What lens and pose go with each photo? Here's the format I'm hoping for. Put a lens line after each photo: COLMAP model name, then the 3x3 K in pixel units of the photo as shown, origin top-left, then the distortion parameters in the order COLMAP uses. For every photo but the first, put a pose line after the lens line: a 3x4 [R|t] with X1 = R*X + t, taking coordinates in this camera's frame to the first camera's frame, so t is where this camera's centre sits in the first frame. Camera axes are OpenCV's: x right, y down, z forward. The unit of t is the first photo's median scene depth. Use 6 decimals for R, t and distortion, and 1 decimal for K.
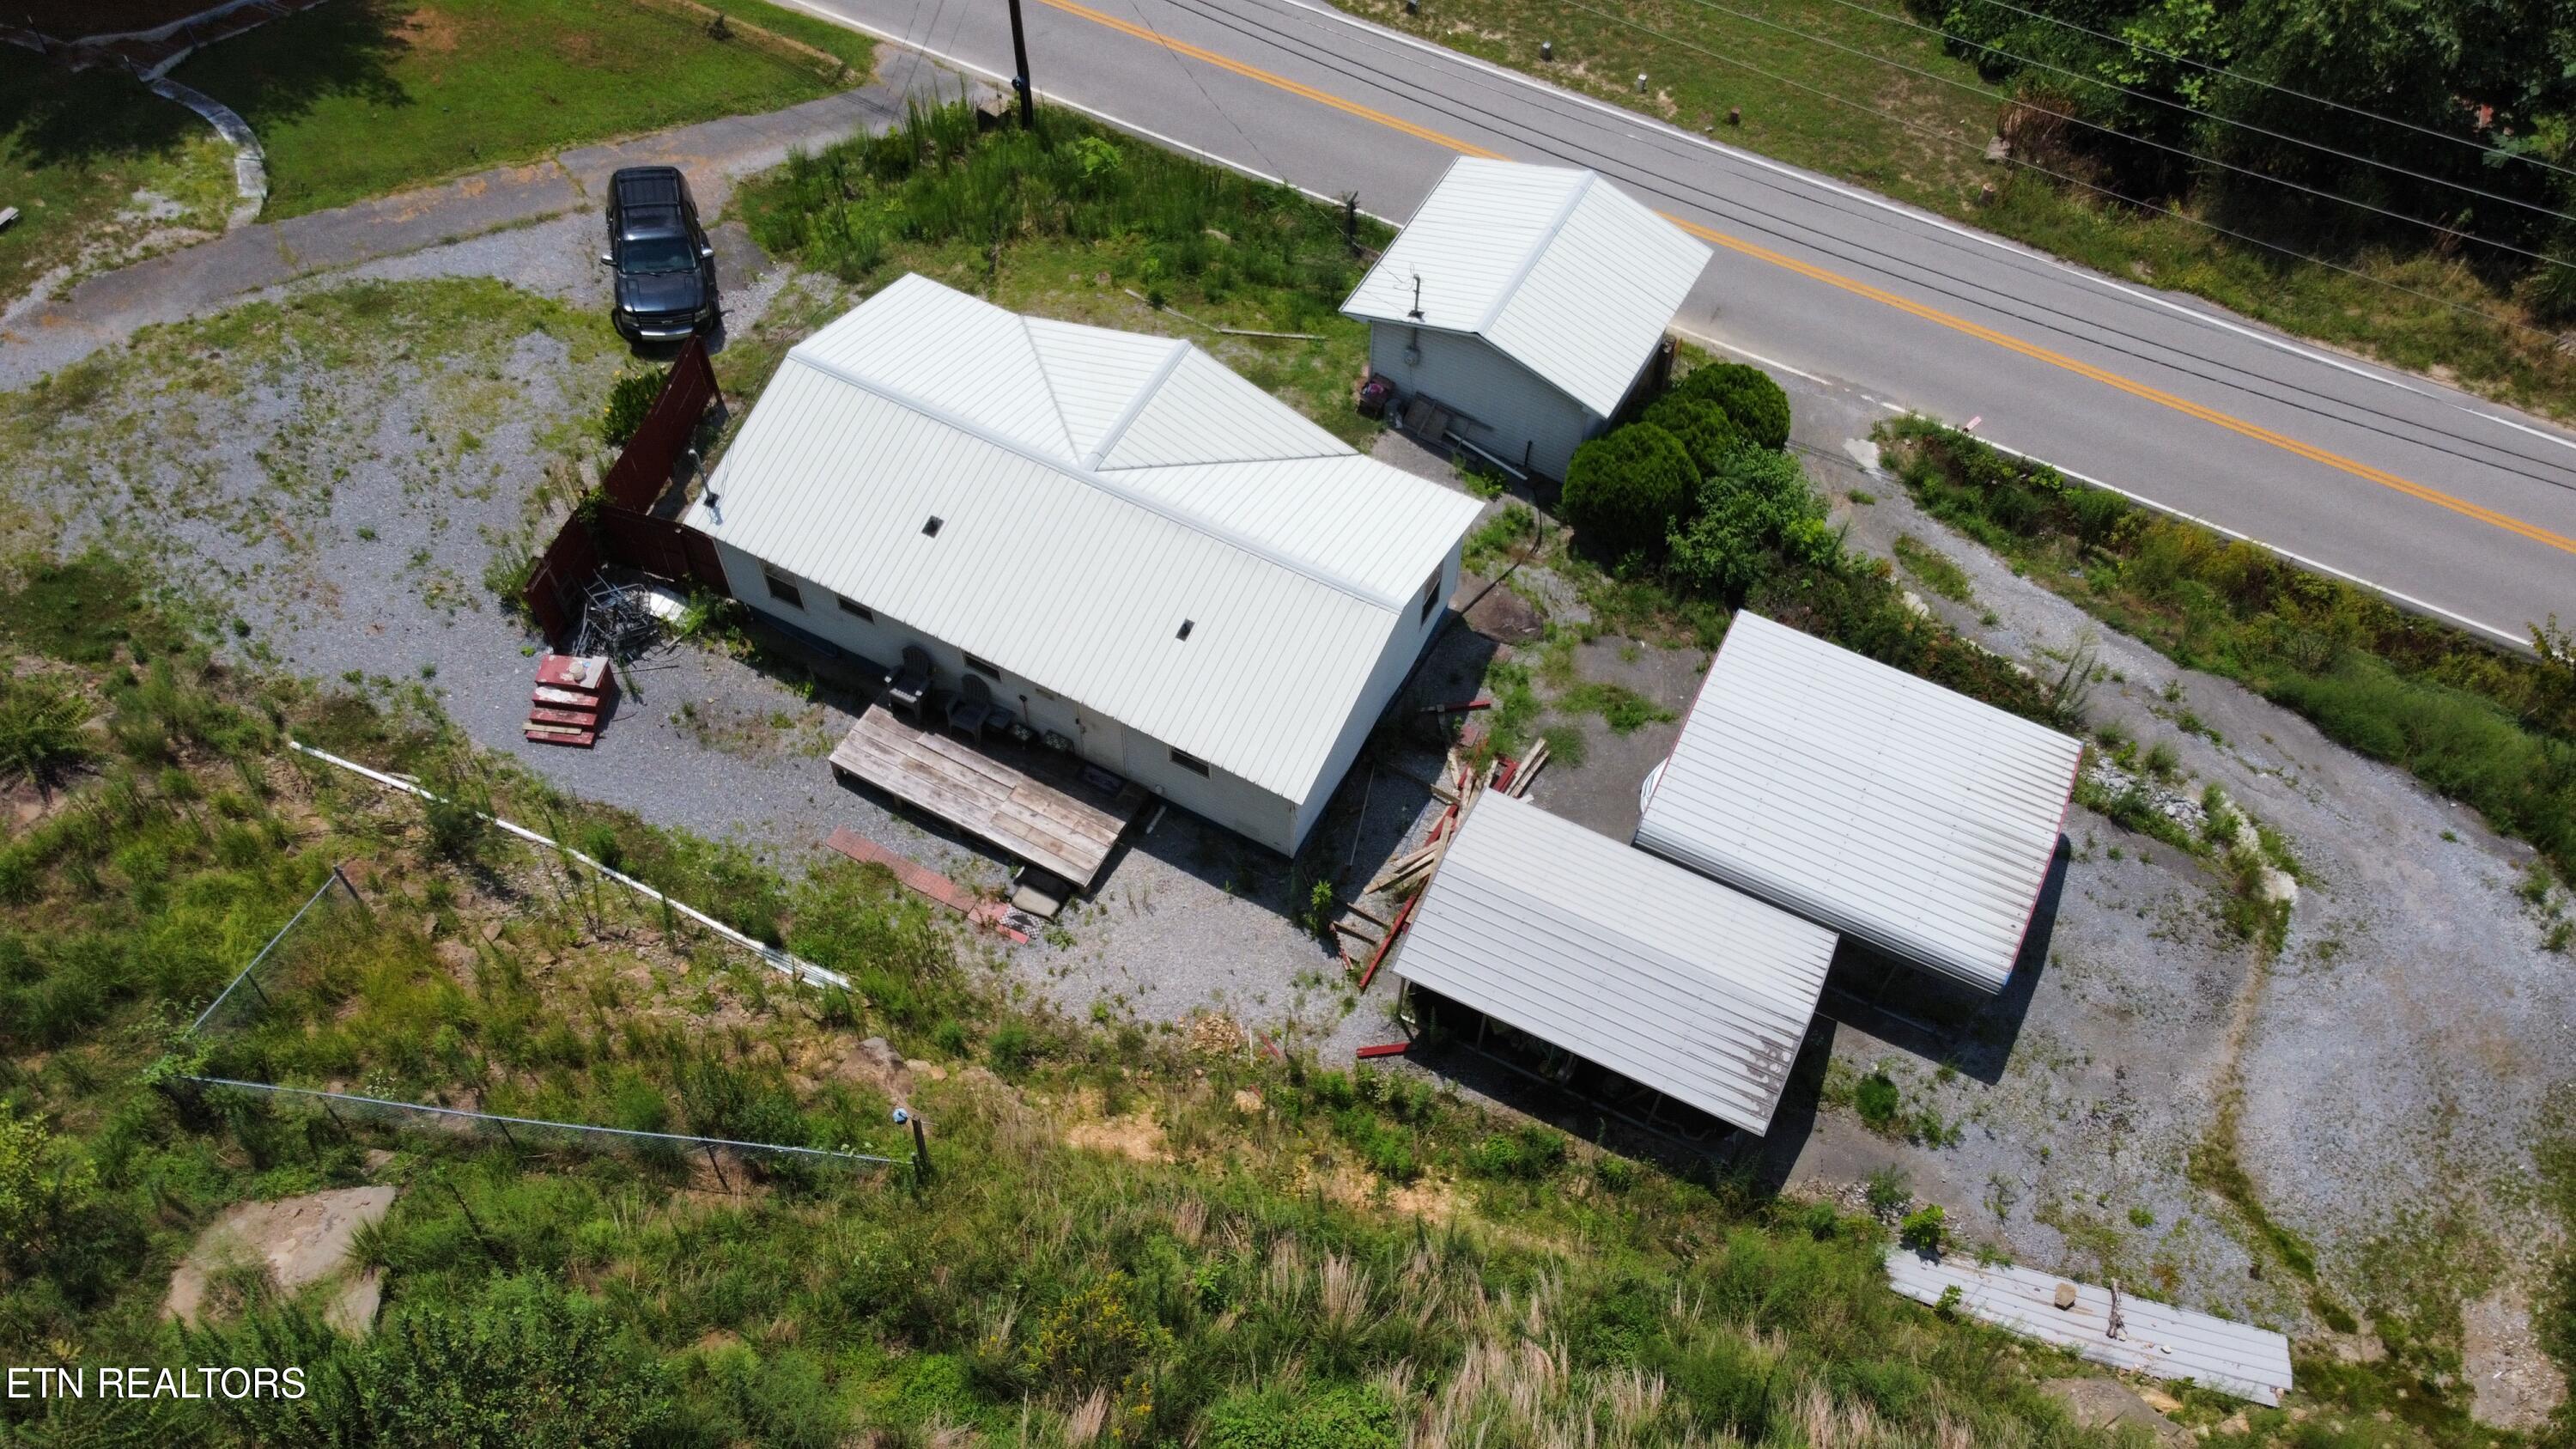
lens RADIAL K [[1958.4, 0, 1288.0], [0, 1958.4, 724.5], [0, 0, 1]] dist [-0.004344, -0.000821]
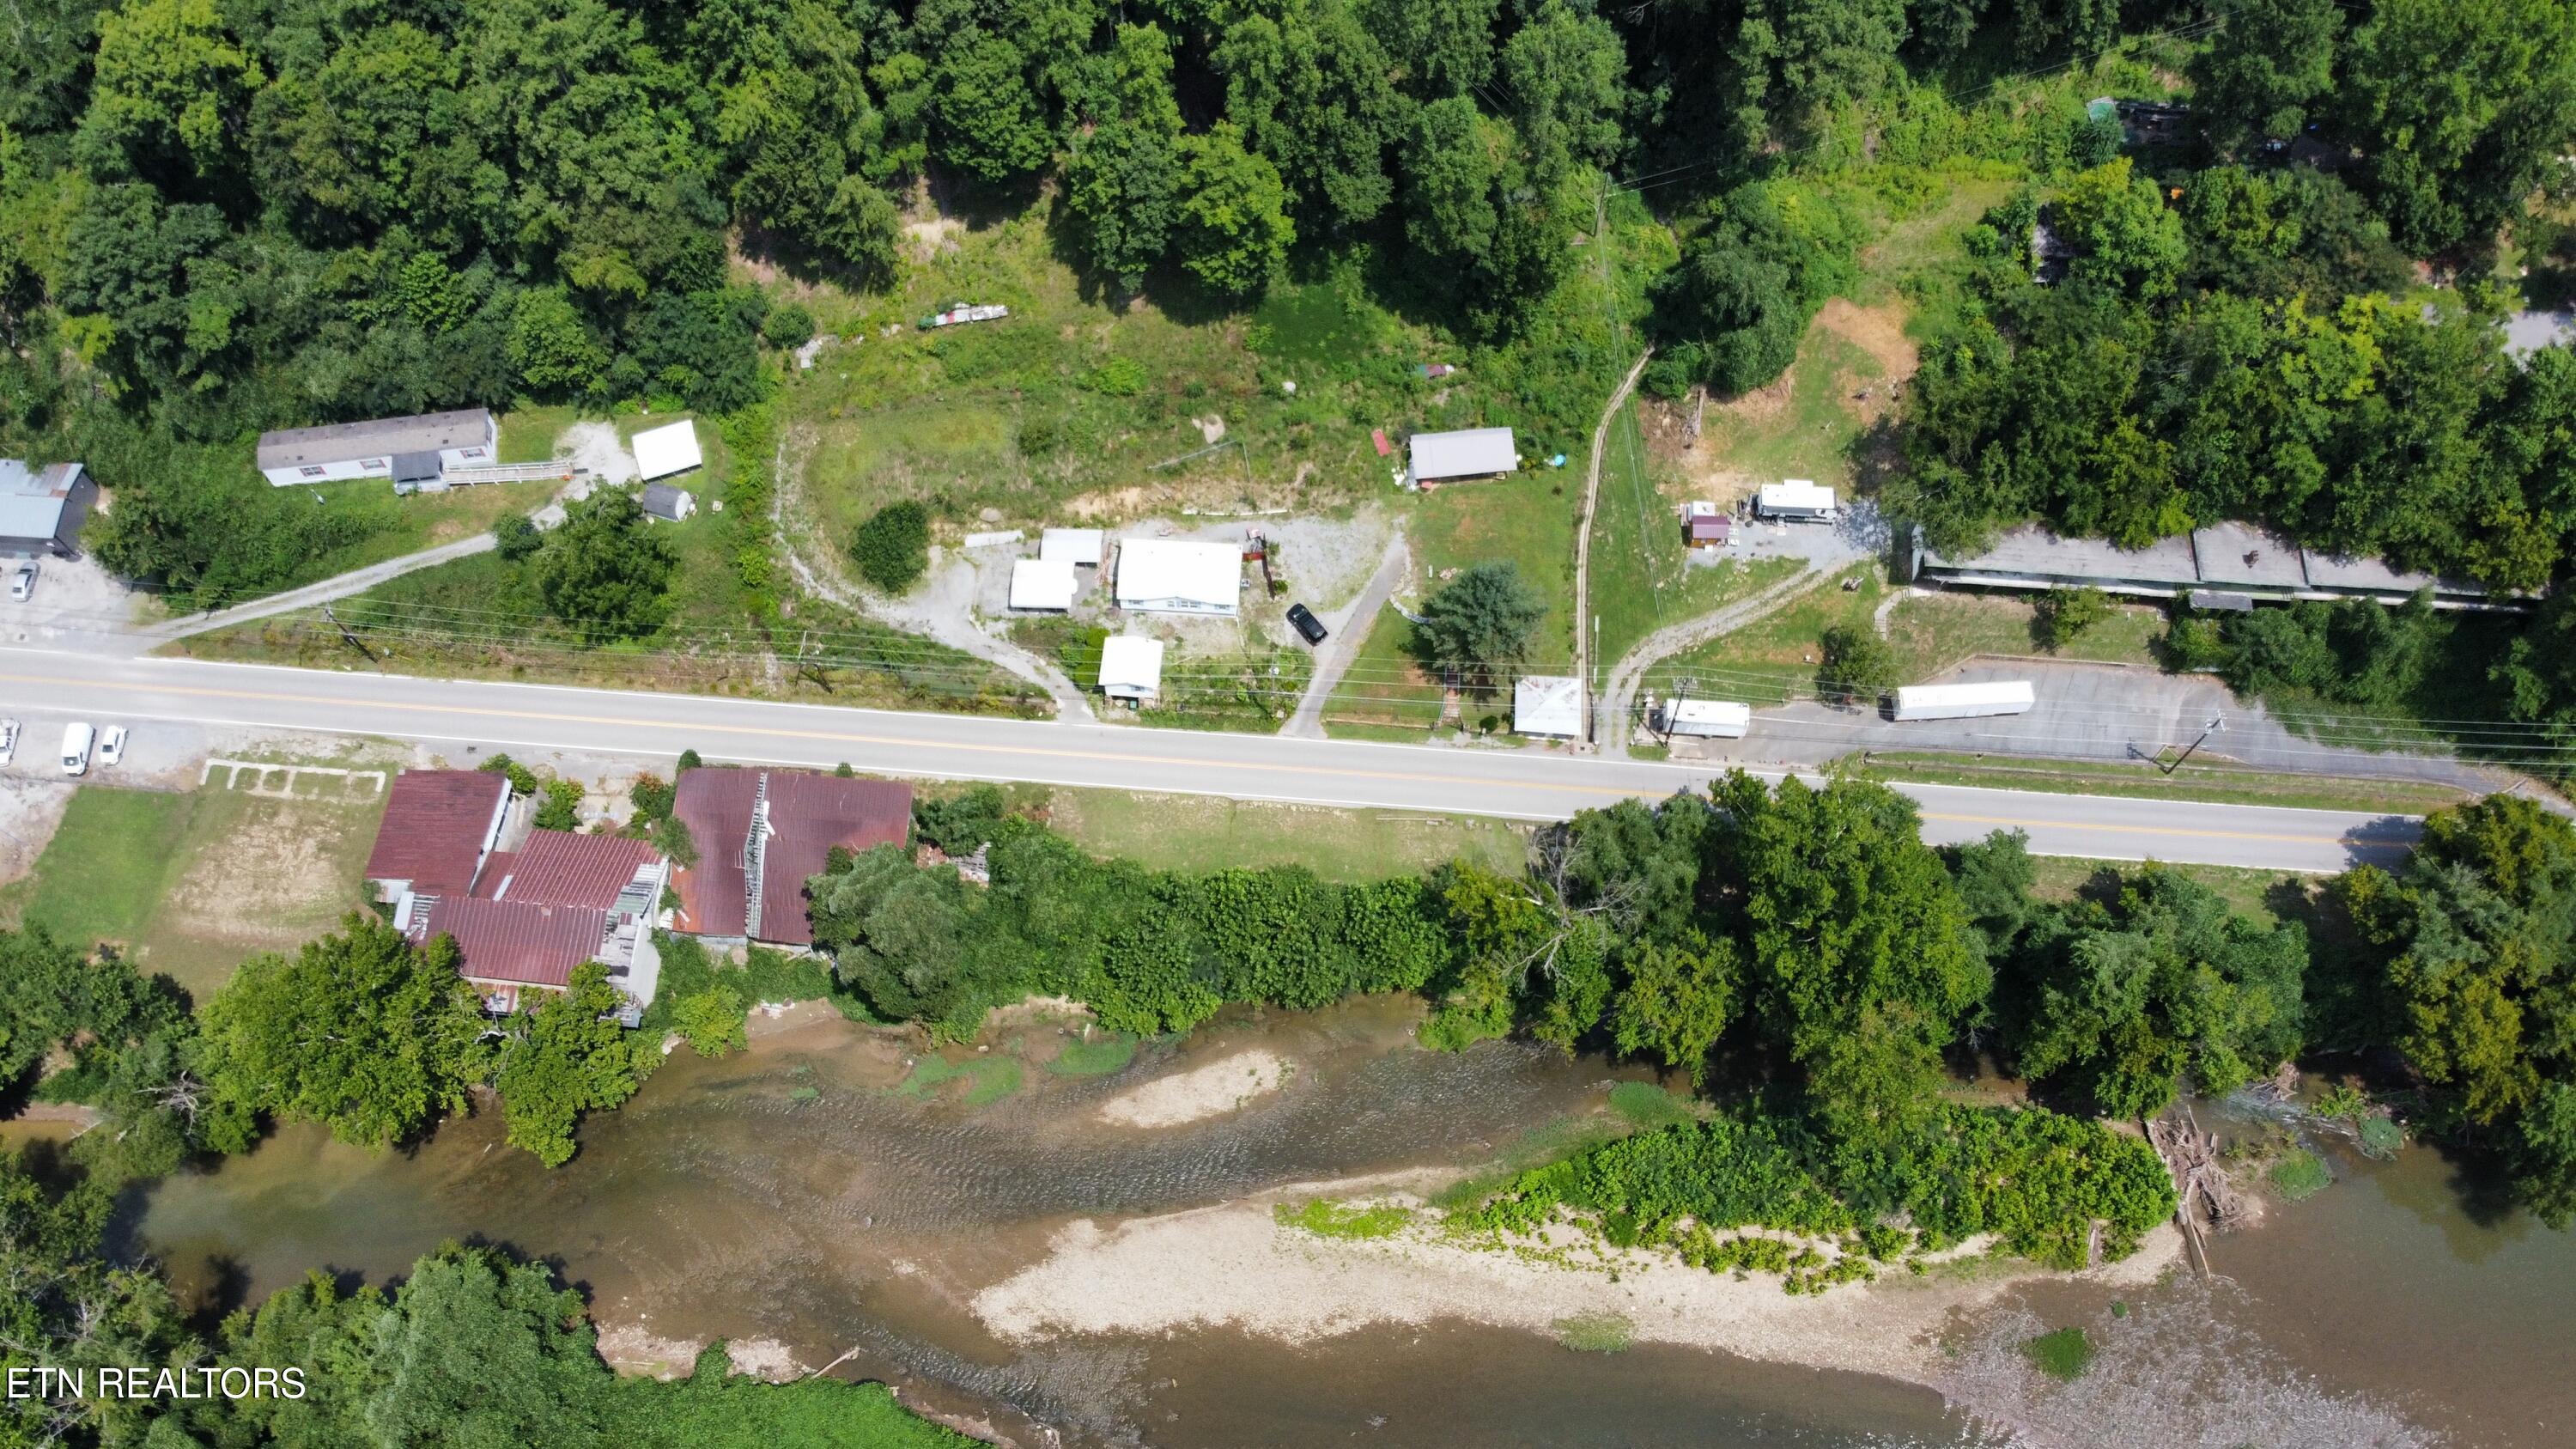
lens RADIAL K [[1968.2, 0, 1270.3], [0, 1968.2, 731.9], [0, 0, 1]] dist [-0.001897, 0.001916]
pose [[-0.912542, 0.360013, -0.194058, 0.787101], [-0.345378, -0.424220, 0.837109, -4.345992], [0.219047, 0.830920, 0.511459, -1.252231]]
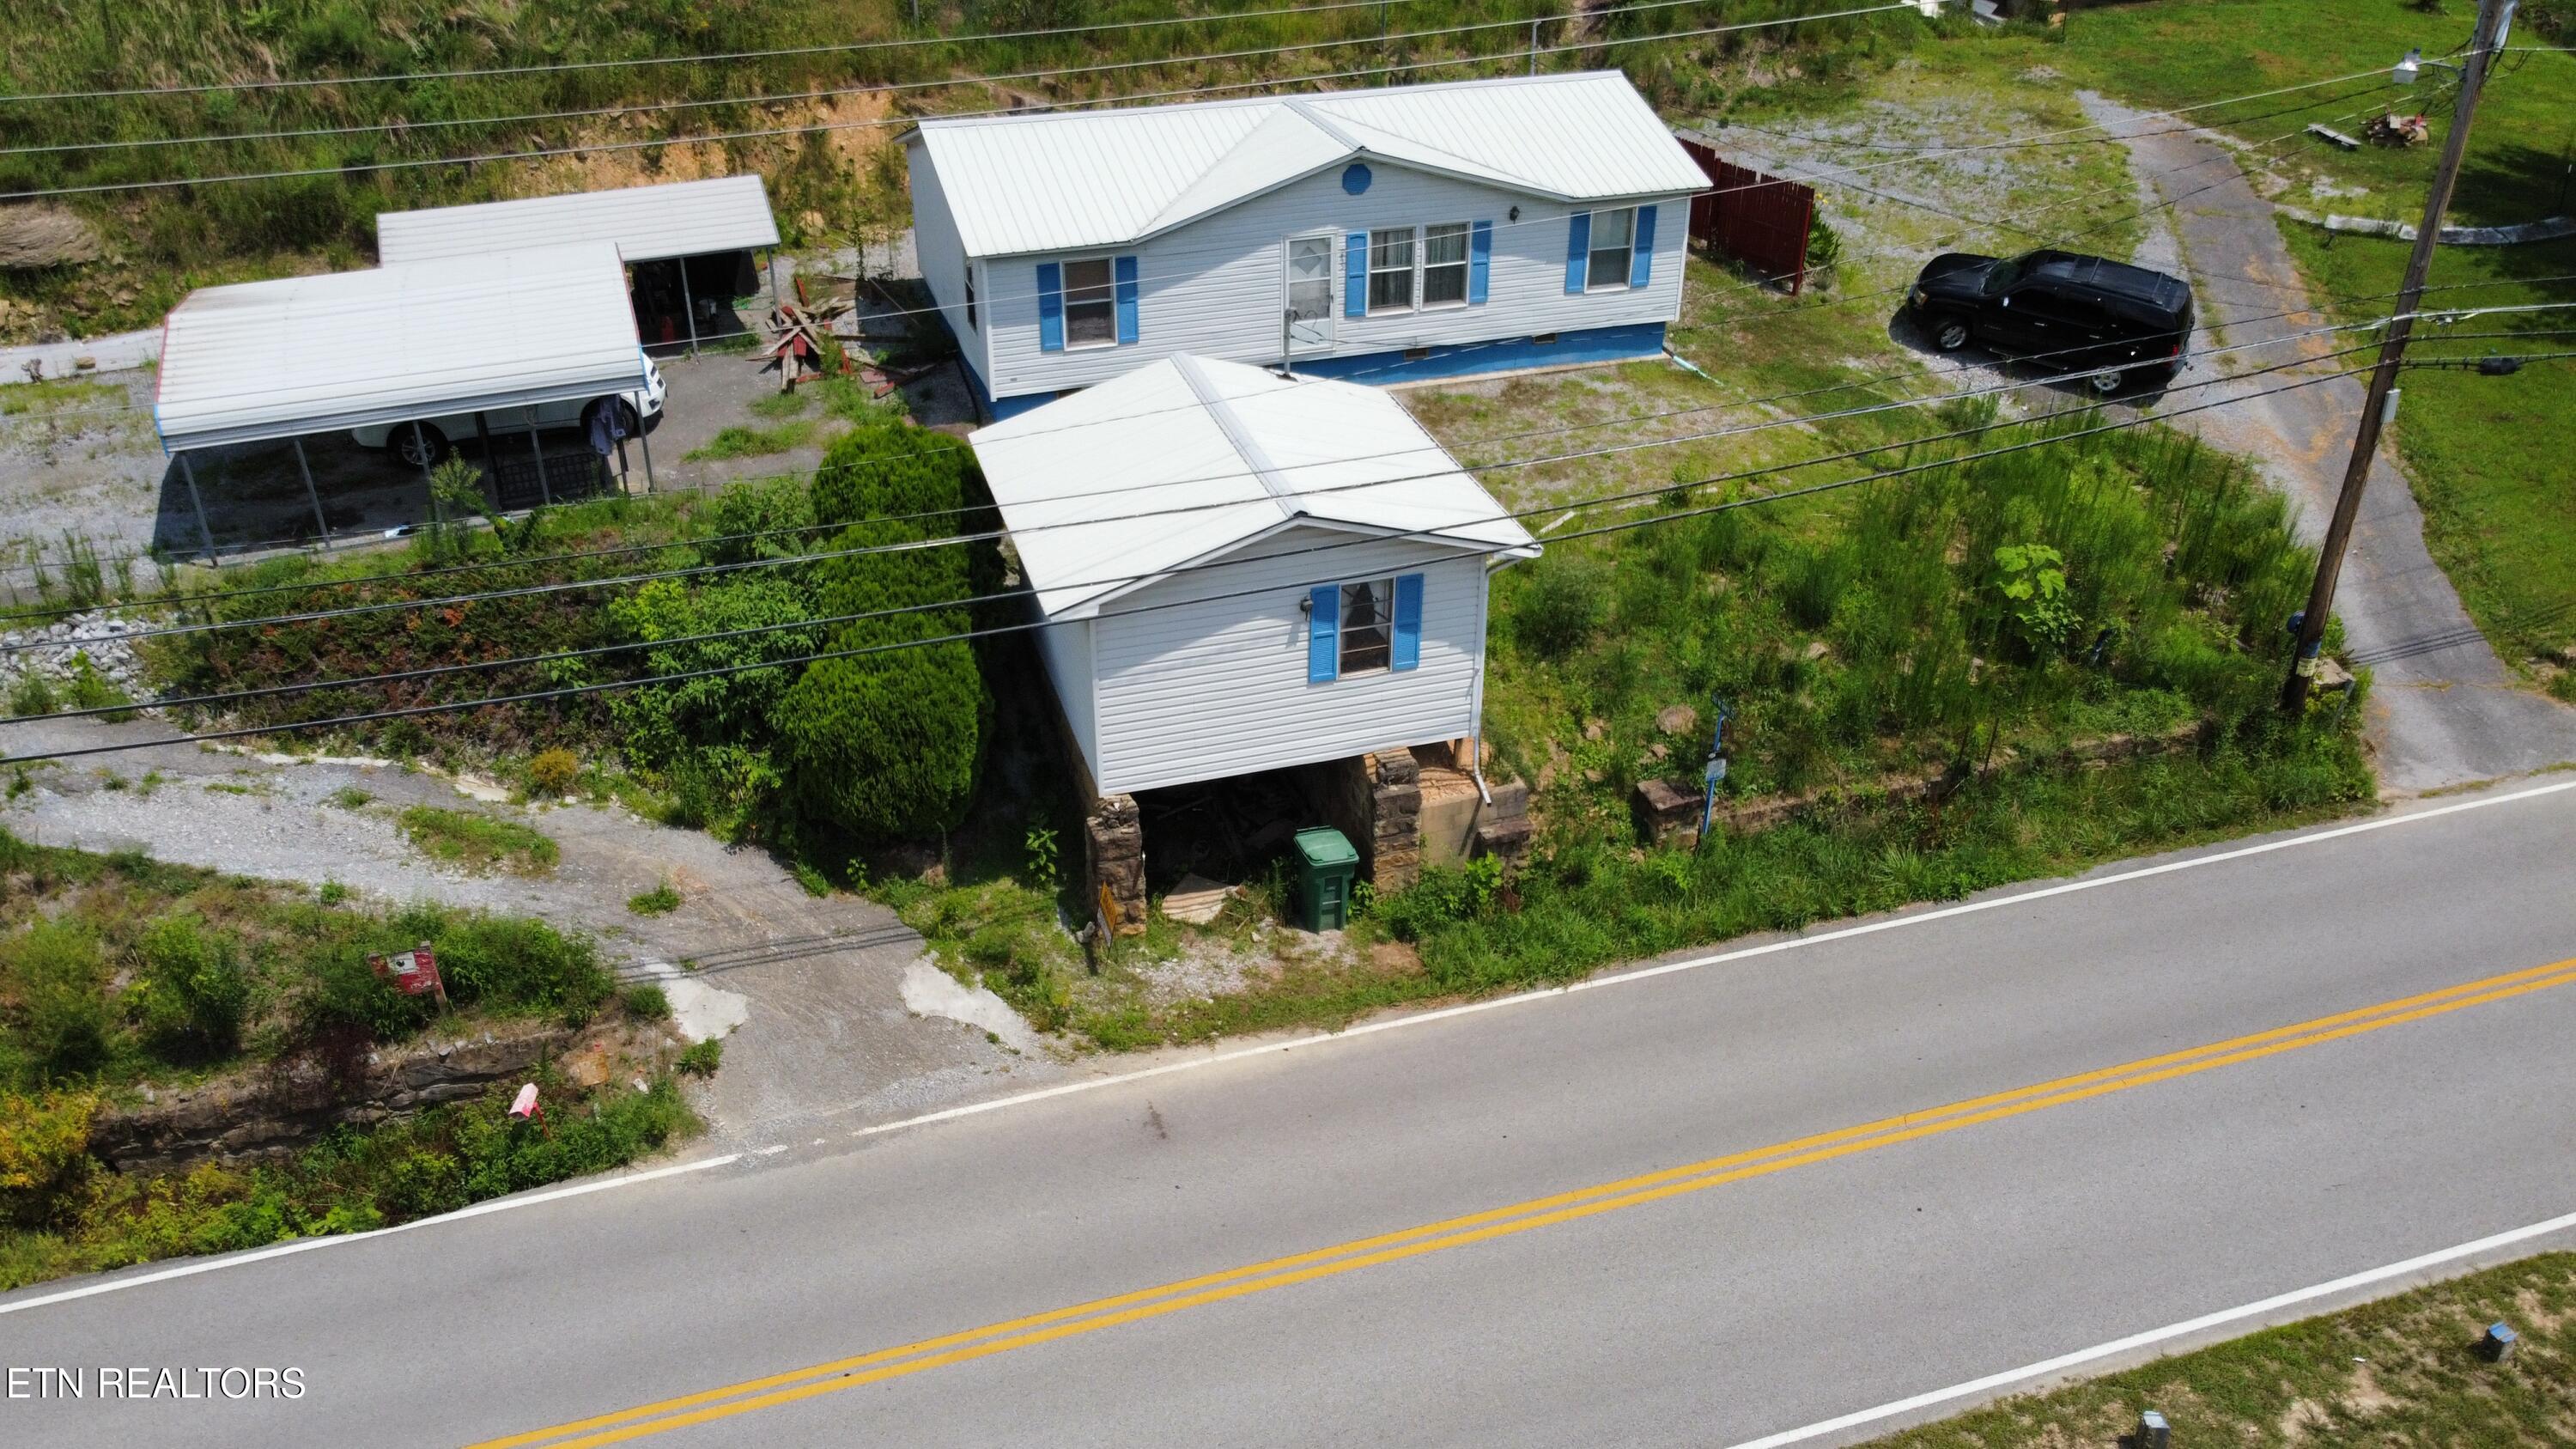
lens RADIAL K [[1971.7, 0, 1275.7], [0, 1971.7, 728.4], [0, 0, 1]] dist [-0.008142, -0.003260]
pose [[-0.692738, 0.353700, -0.628499, 0.500028], [-0.605150, 0.188981, 0.773356, -0.658423], [0.392310, 0.916069, 0.083127, 0.969818]]
